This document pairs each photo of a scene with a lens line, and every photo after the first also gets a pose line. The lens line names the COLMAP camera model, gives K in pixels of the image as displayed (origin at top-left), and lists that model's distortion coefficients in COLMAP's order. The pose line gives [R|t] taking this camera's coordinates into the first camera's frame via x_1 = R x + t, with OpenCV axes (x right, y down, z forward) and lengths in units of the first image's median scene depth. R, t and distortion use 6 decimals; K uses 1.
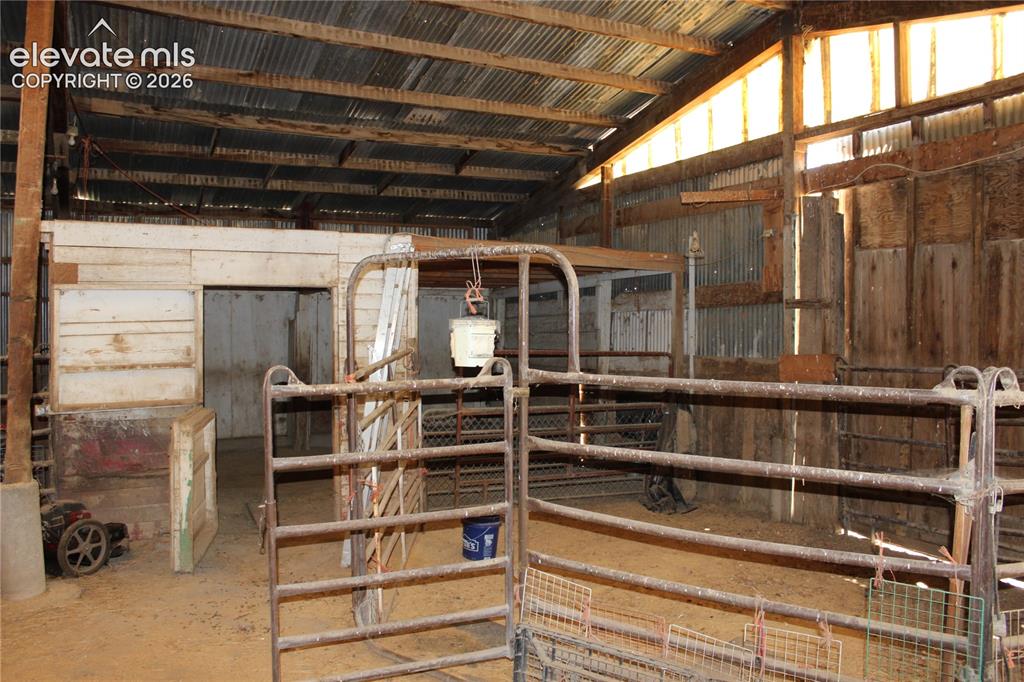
lens RADIAL K [[845.3, 0, 512.0], [0, 845.3, 341.0], [0, 0, 1]] dist [-0.180870, 0.146866]
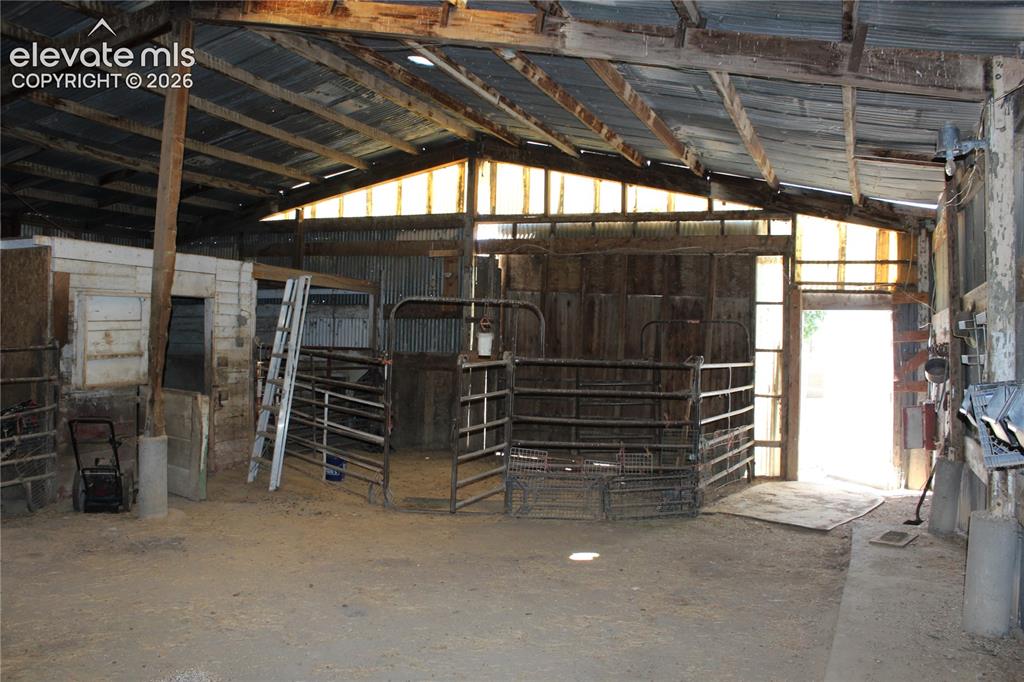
lens RADIAL K [[845.3, 0, 512.0], [0, 845.3, 341.0], [0, 0, 1]] dist [-0.180870, 0.146866]
pose [[0.748682, 0.015653, 0.662744, -0.744827], [-0.019567, 0.999807, -0.001510, -0.001867], [-0.662640, -0.011838, 0.748844, -0.337568]]
